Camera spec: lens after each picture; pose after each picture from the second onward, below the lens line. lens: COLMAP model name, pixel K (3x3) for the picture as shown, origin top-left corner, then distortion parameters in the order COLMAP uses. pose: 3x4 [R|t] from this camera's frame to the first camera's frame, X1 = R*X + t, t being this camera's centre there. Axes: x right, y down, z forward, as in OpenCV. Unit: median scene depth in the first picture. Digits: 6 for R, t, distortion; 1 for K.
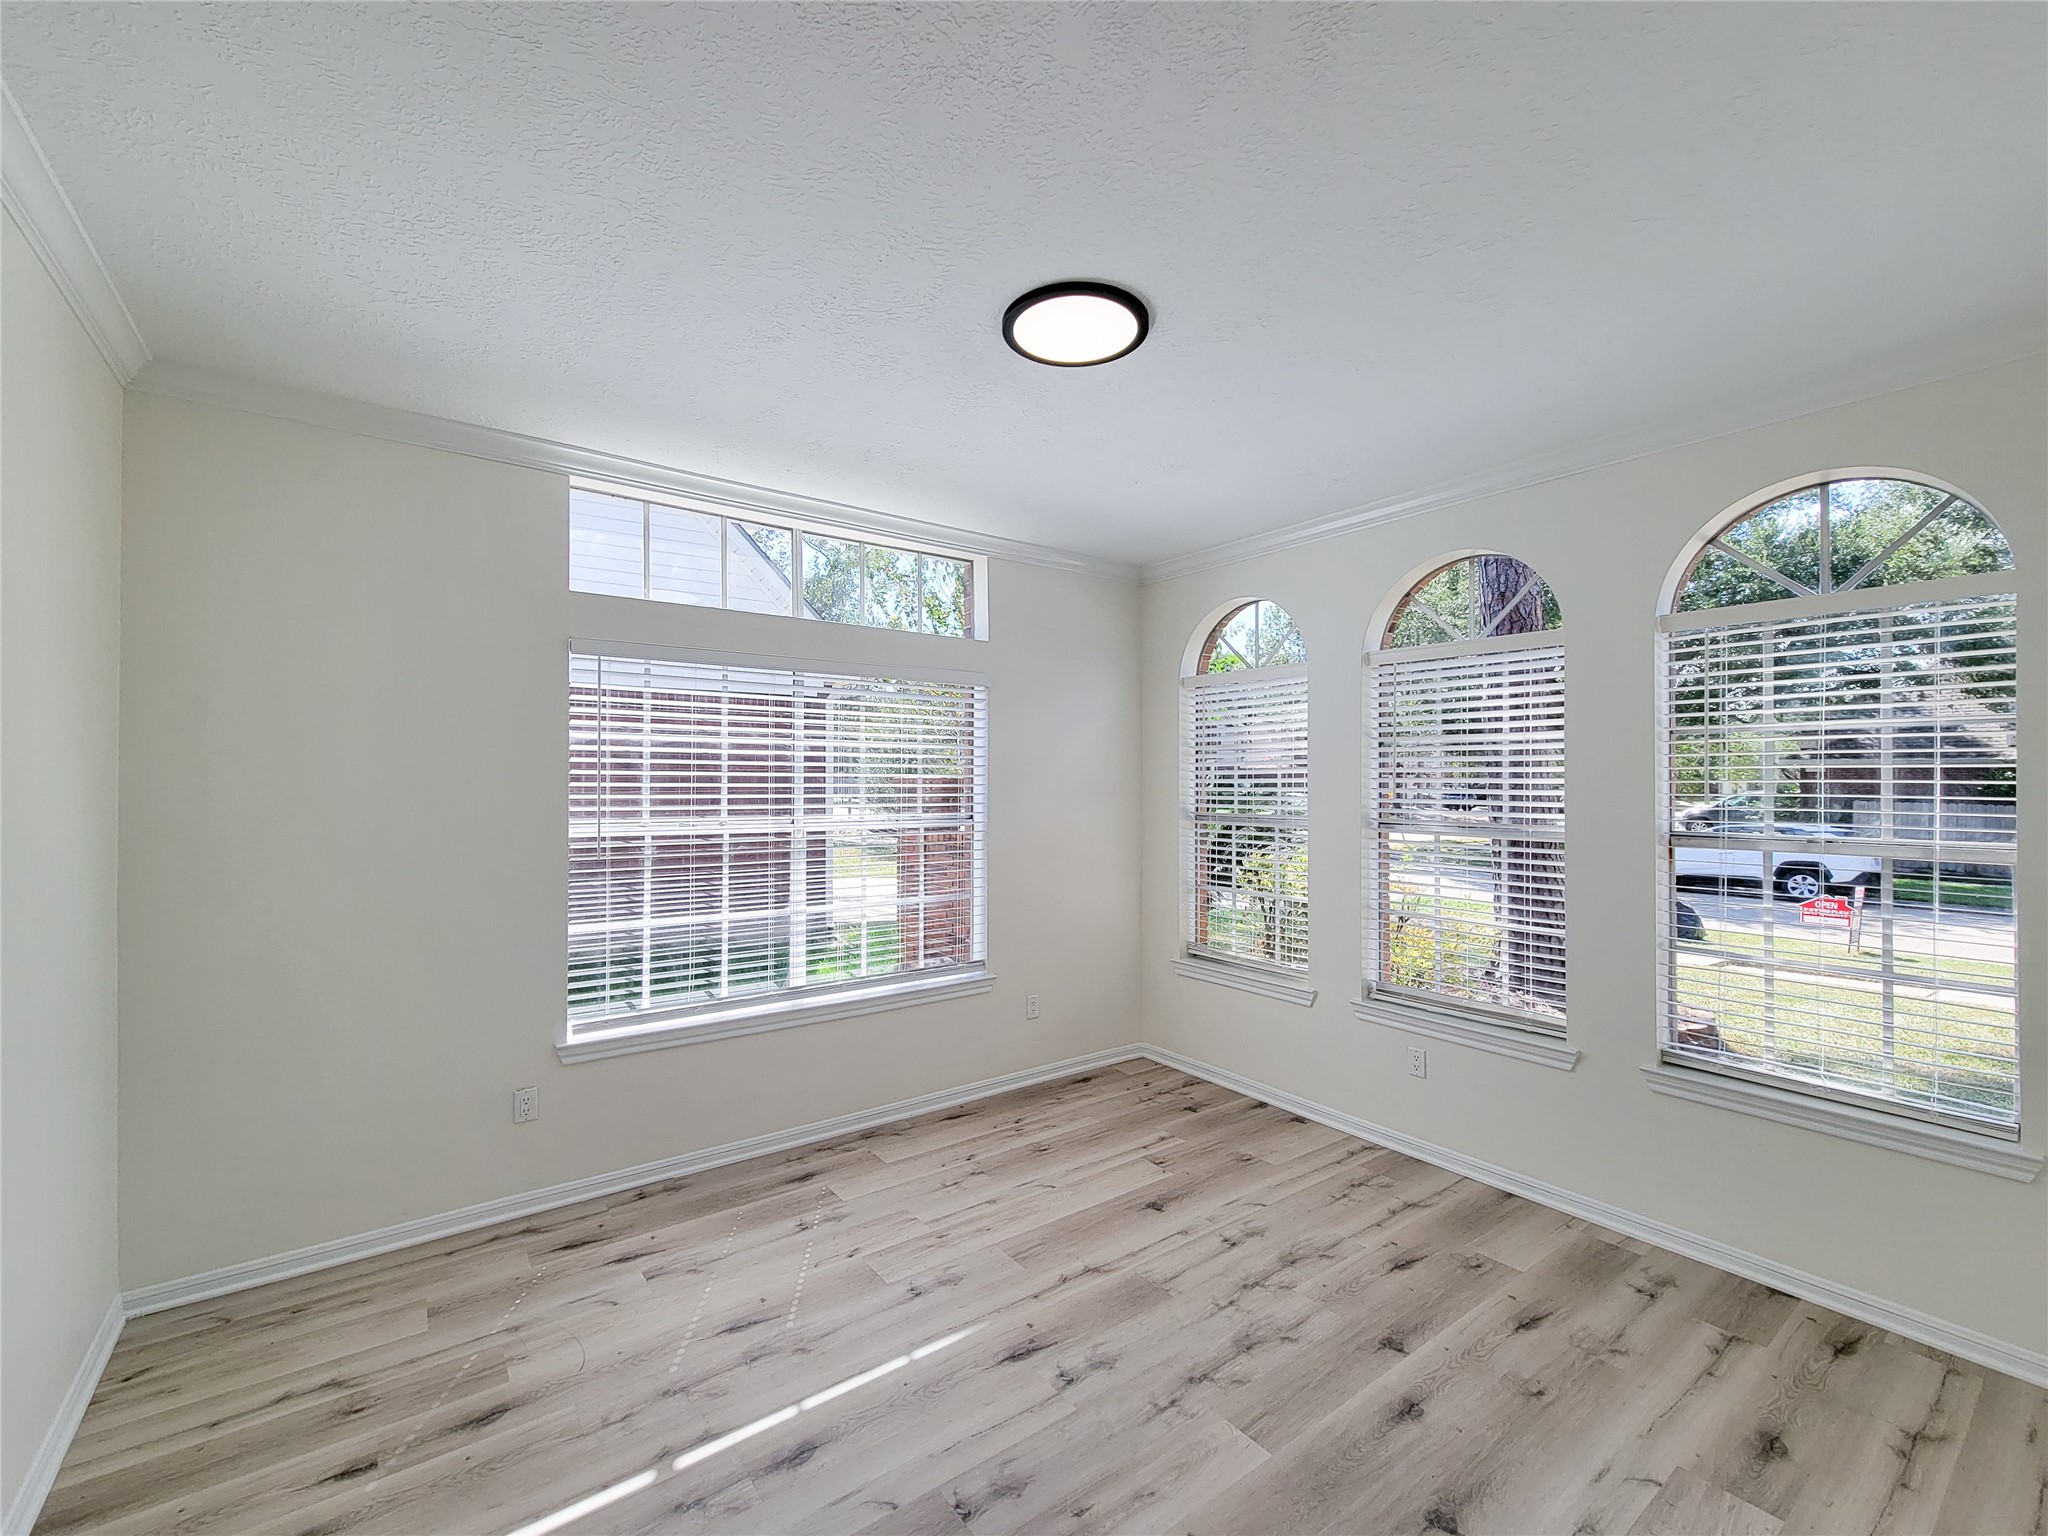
lens RADIAL K [[845.9, 0, 1020.3], [0, 845.9, 767.1], [0, 0, 1]] dist [0.004920, -0.001578]
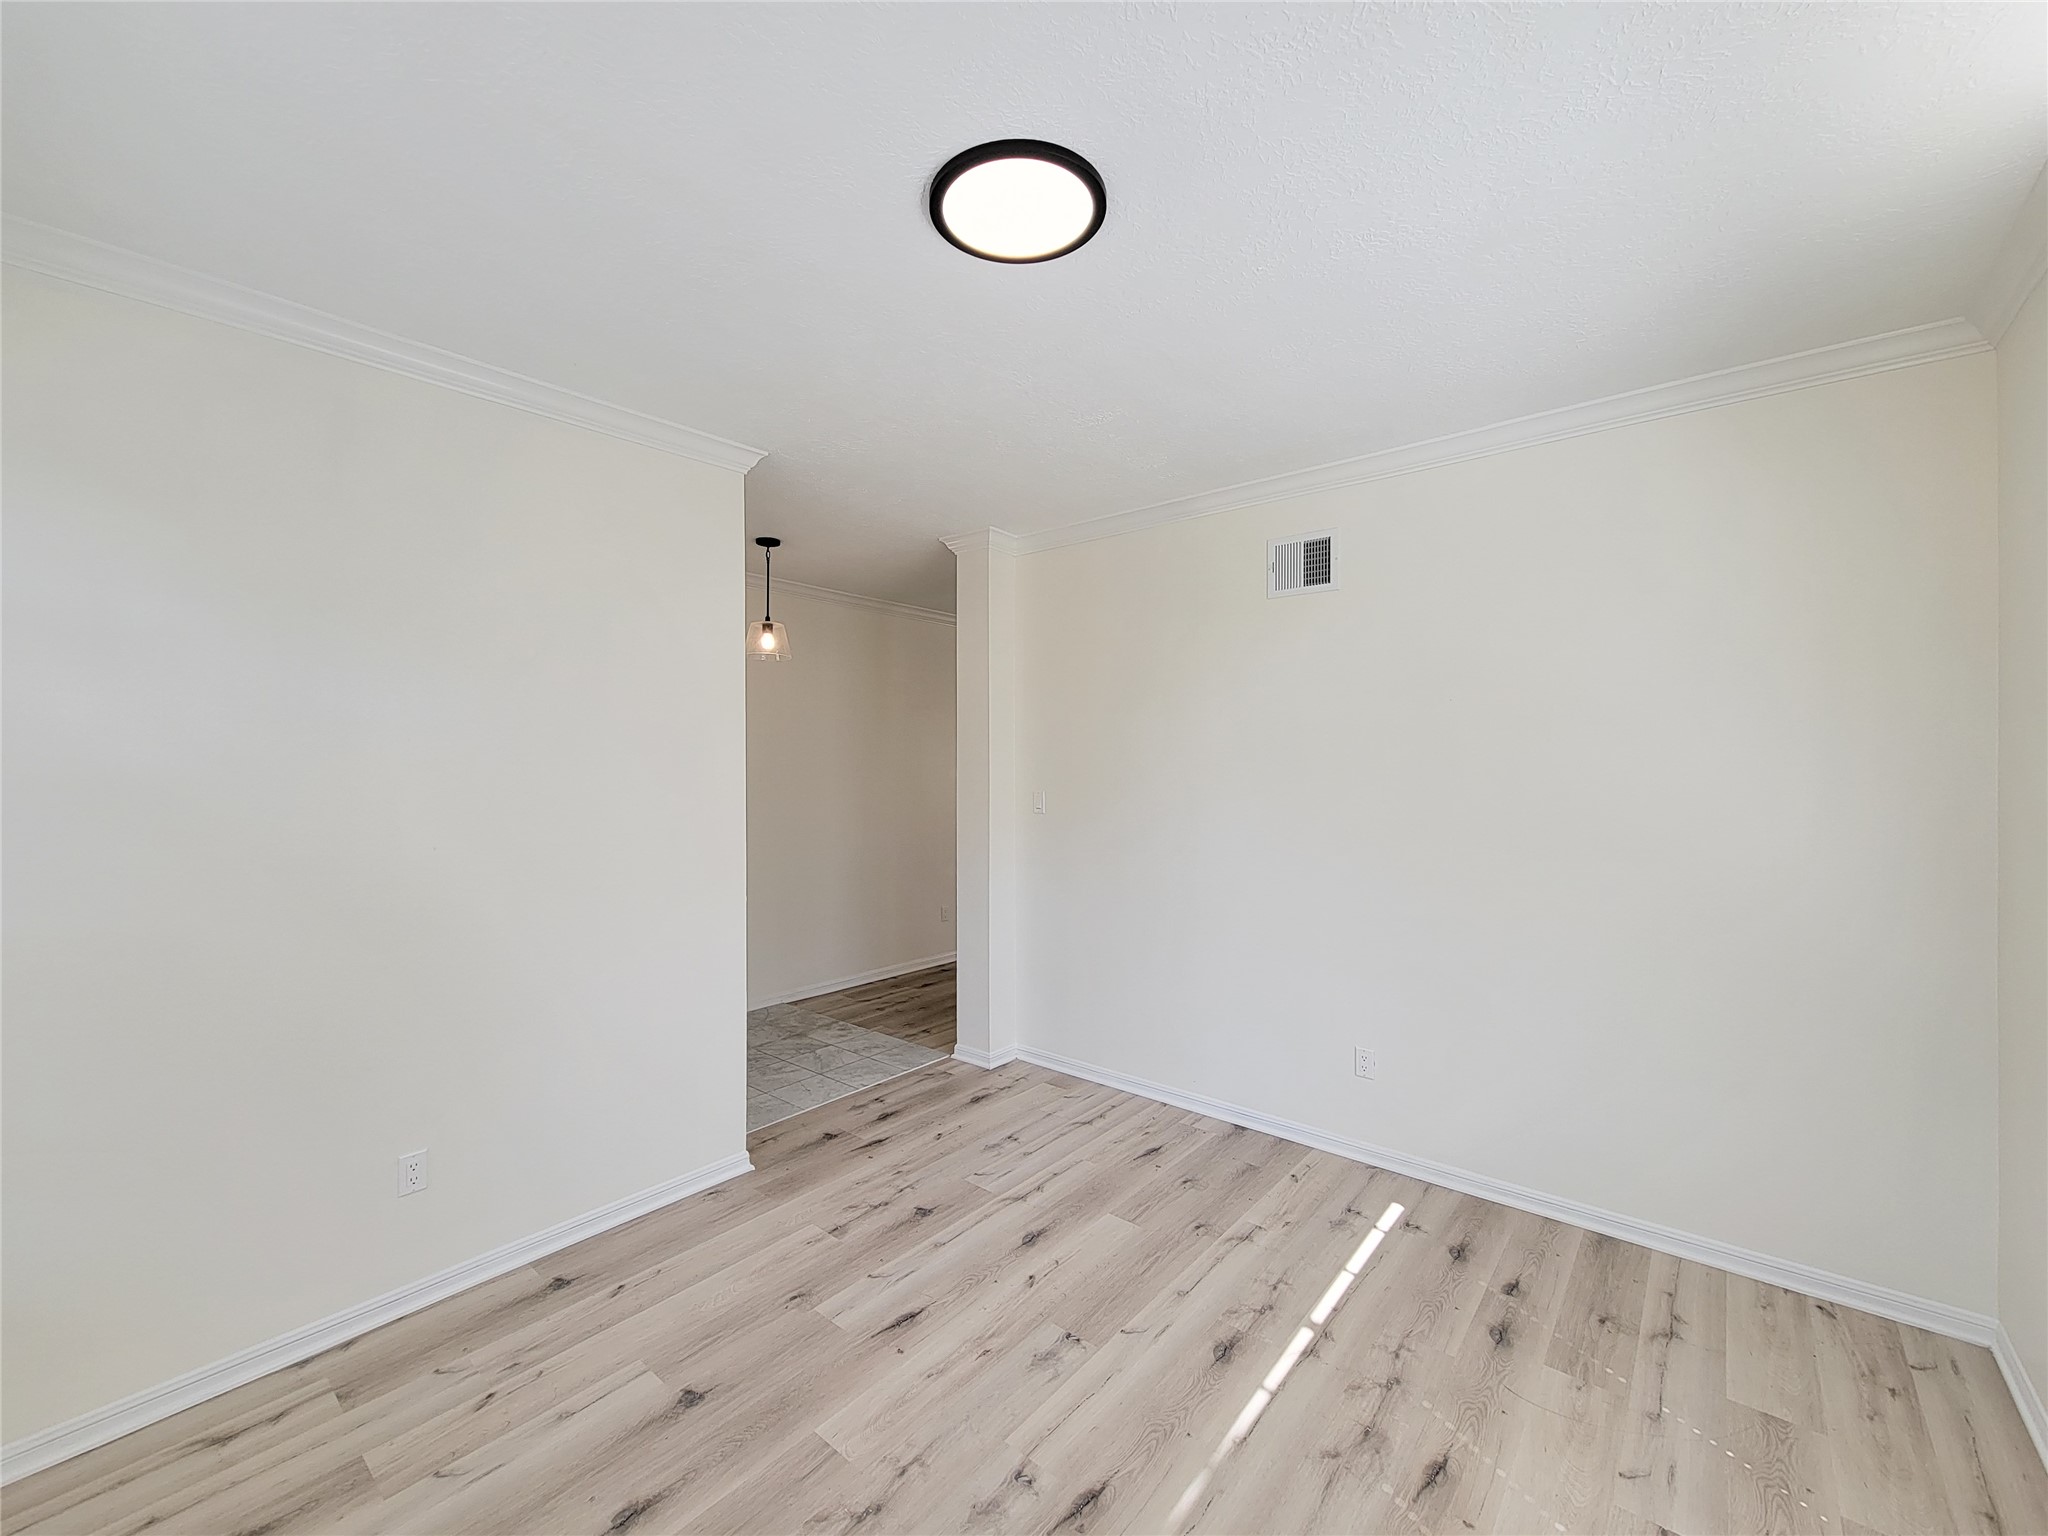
lens RADIAL K [[845.9, 0, 1023.8], [0, 845.9, 769.8], [0, 0, 1]] dist [0.004920, -0.001578]
pose [[-0.971197, 0.001912, -0.238270, 0.262703], [0.002532, 0.999994, -0.002295, -0.003204], [0.238264, -0.002832, -0.971196, 1.867073]]
